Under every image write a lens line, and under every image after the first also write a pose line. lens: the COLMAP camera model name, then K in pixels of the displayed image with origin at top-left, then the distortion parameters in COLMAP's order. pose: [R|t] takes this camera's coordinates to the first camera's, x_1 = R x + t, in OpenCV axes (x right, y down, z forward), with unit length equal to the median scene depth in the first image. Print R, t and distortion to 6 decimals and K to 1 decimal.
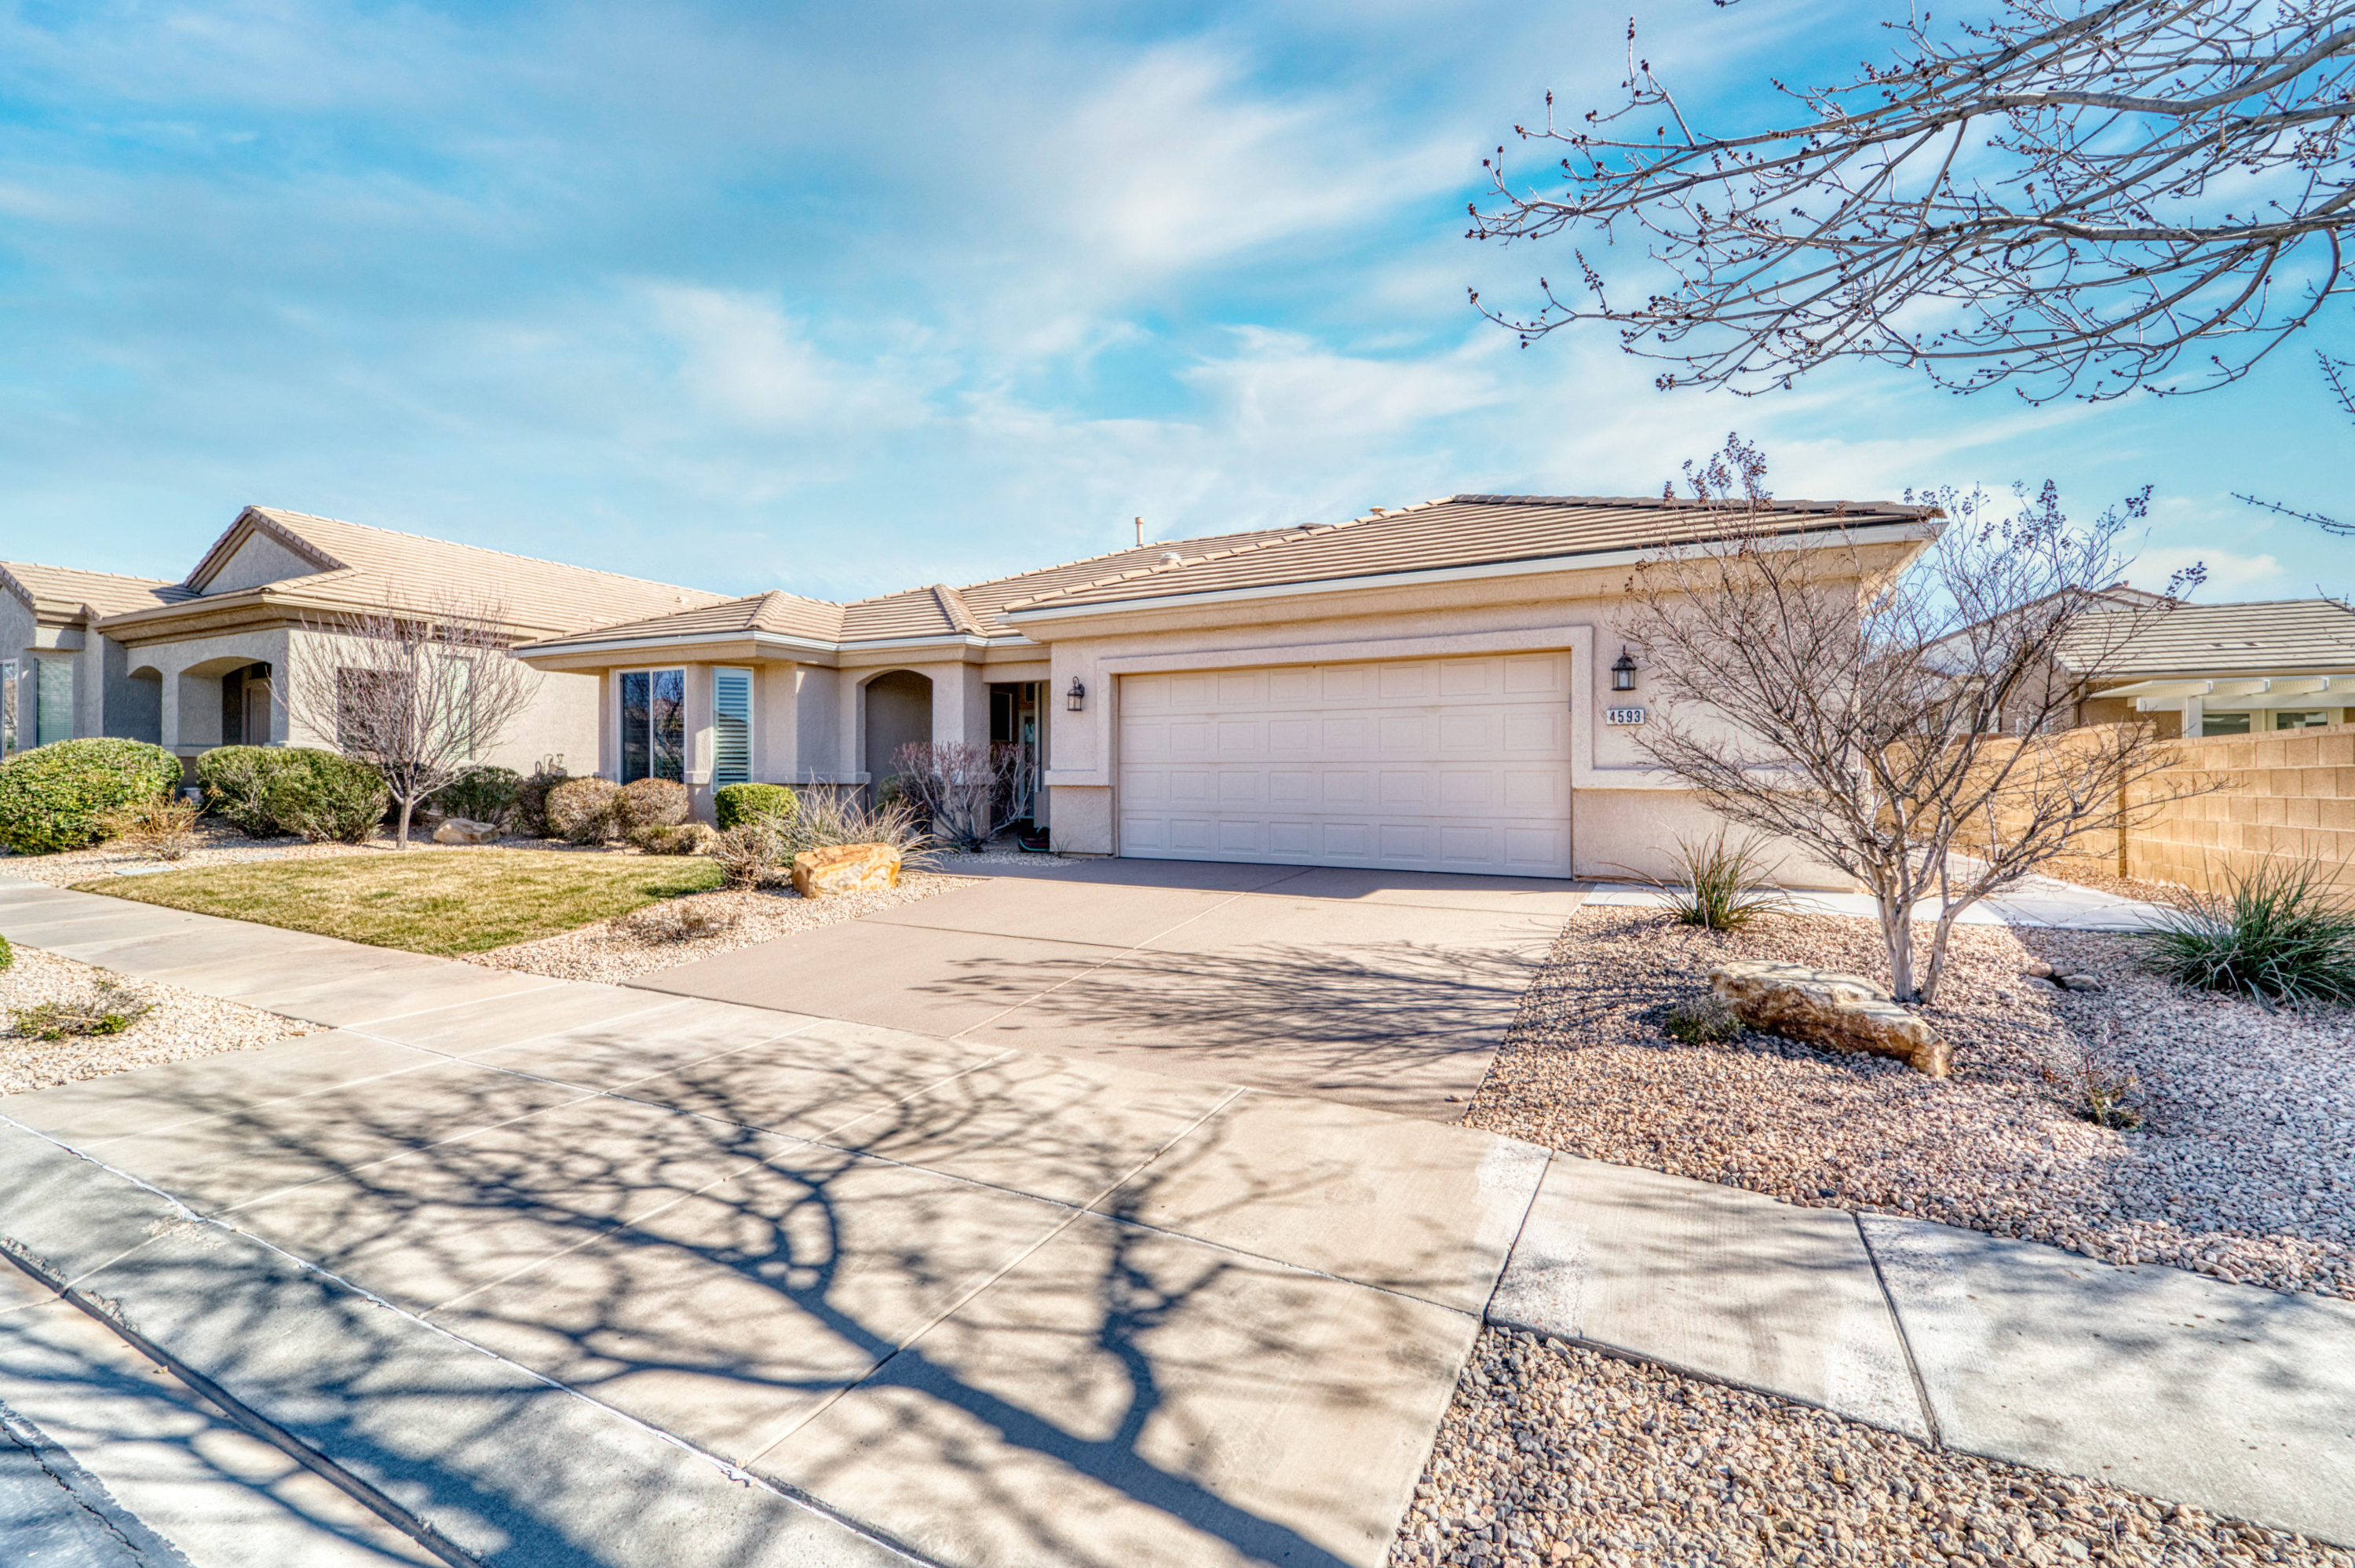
lens RADIAL K [[960.5, 0, 1189.6], [0, 960.5, 777.6], [0, 0, 1]] dist [0.083088, -0.036762]
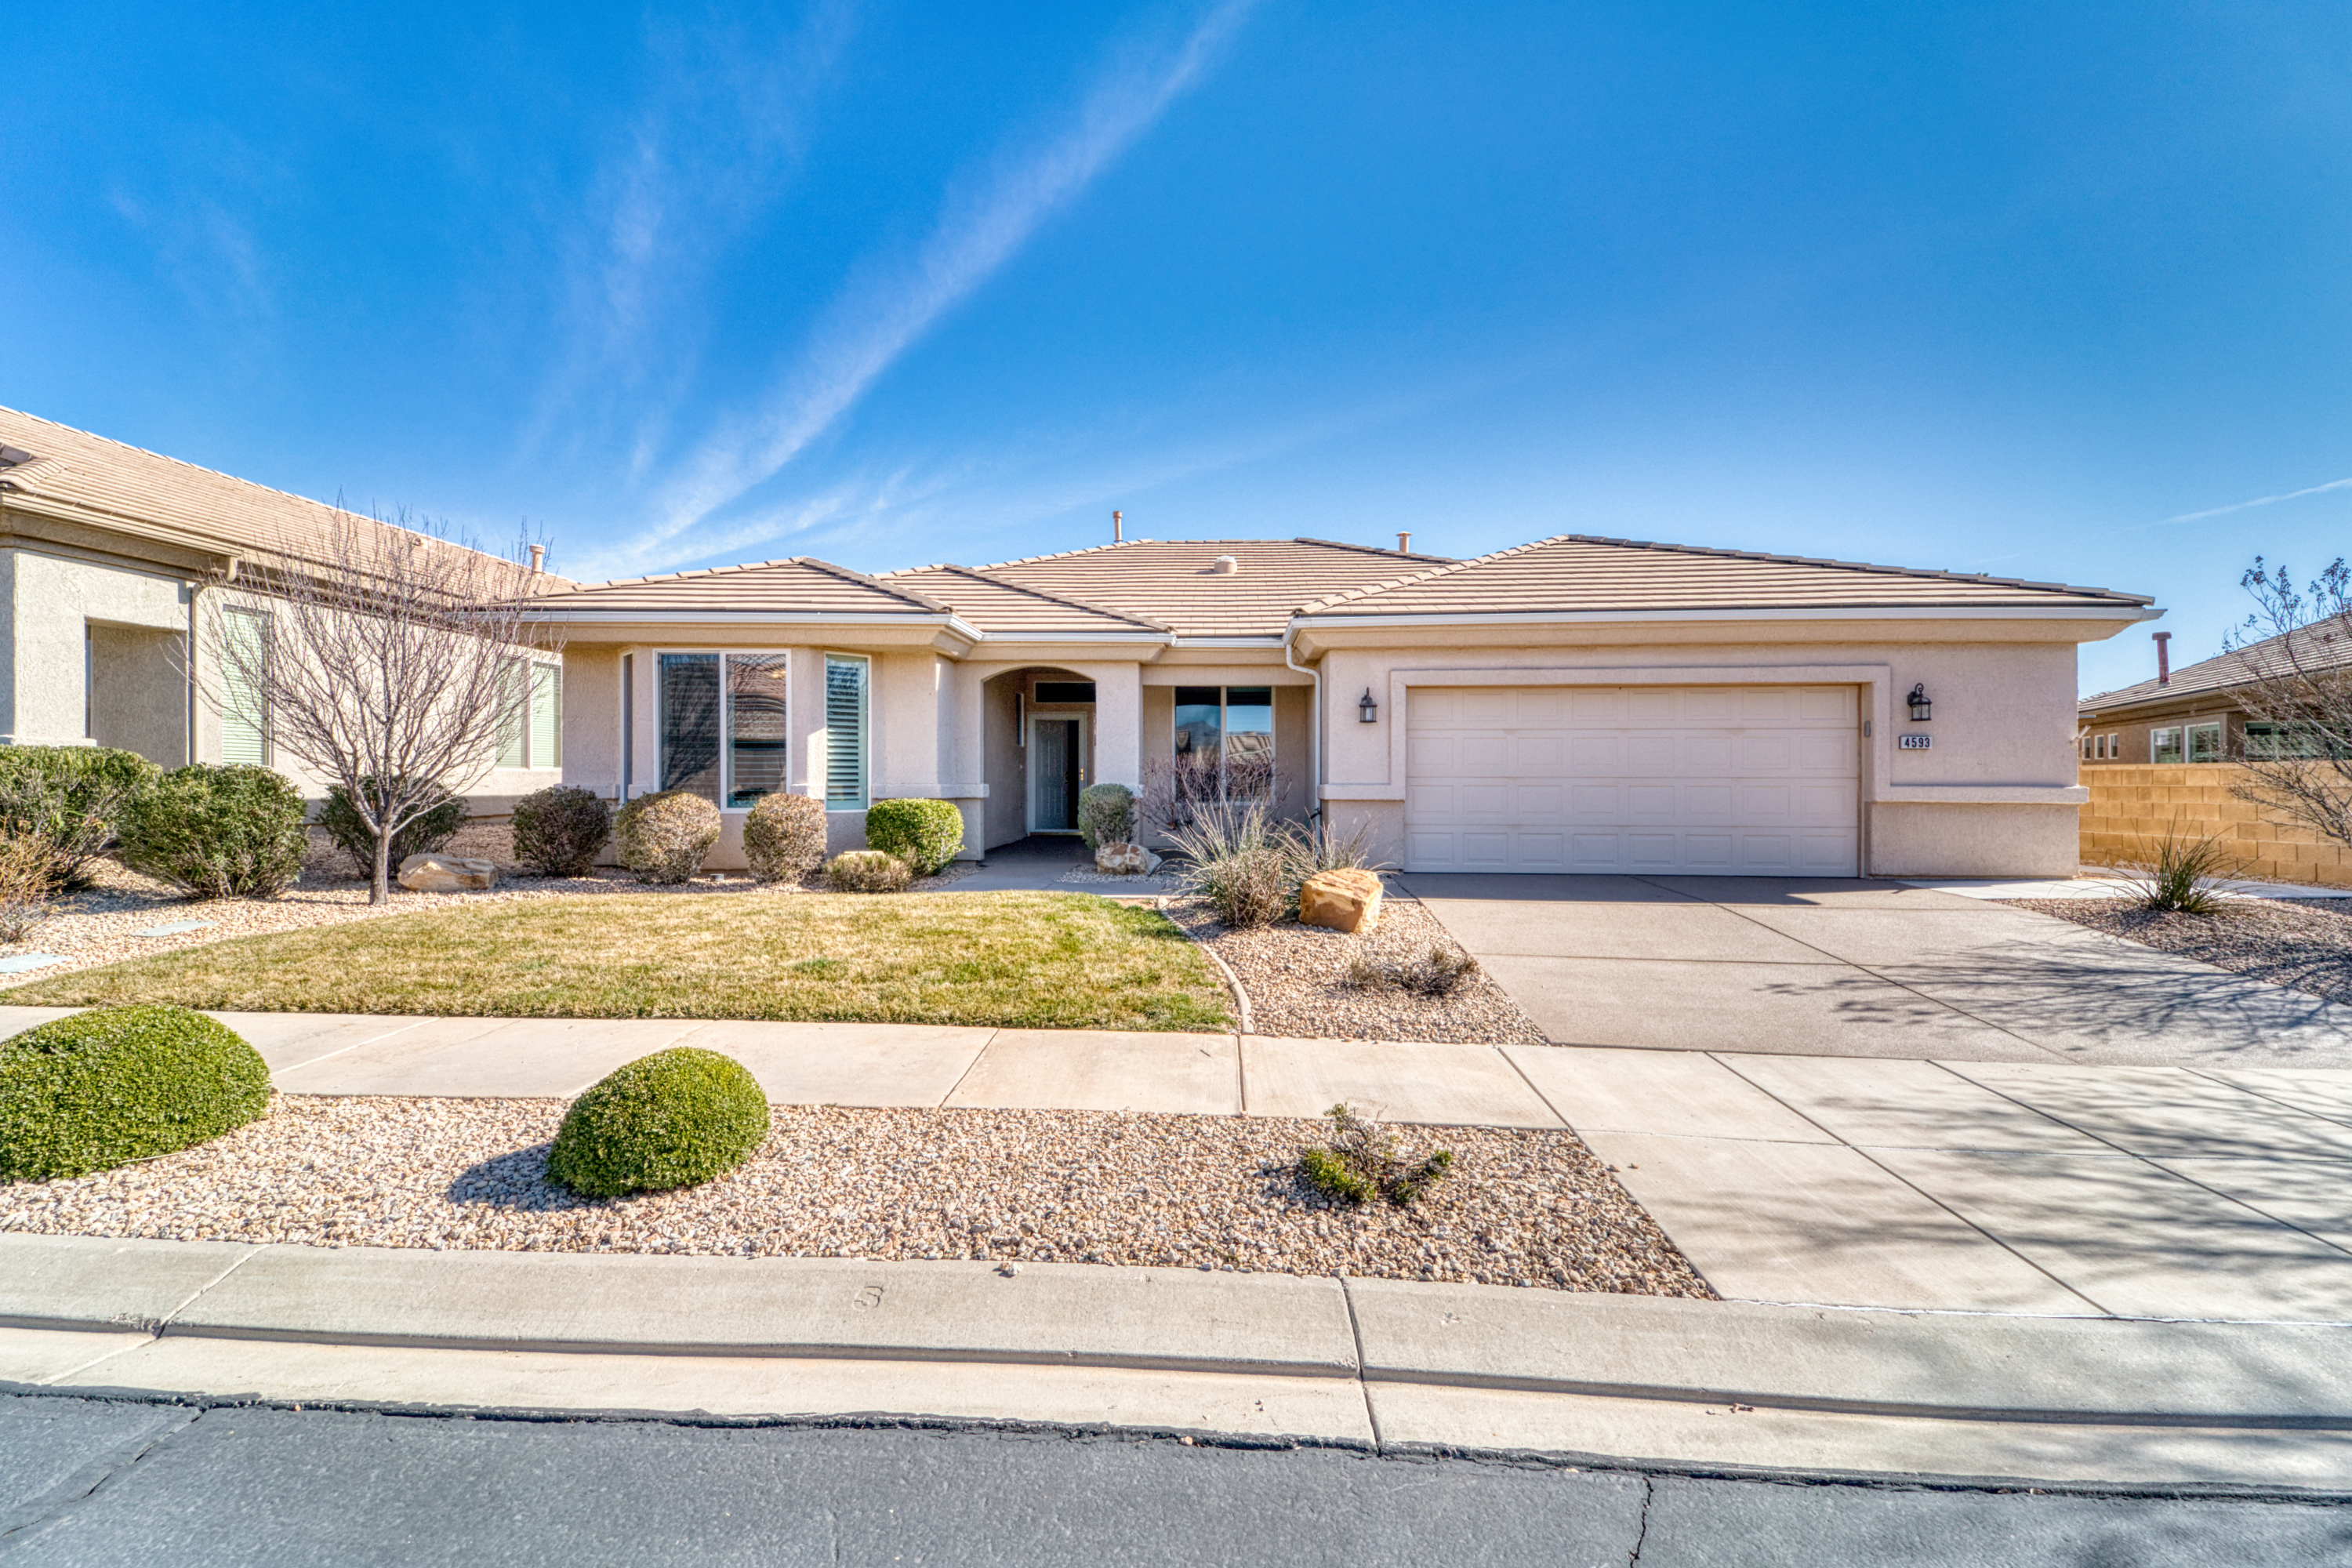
lens RADIAL K [[959.4, 0, 1188.1], [0, 959.4, 777.6], [0, 0, 1]] dist [0.083088, -0.036762]
pose [[0.907259, 0.000111, 0.420572, -0.702670], [0.000274, 1.000000, -0.000854, -0.013760], [-0.420572, 0.000890, 0.907259, 0.201543]]
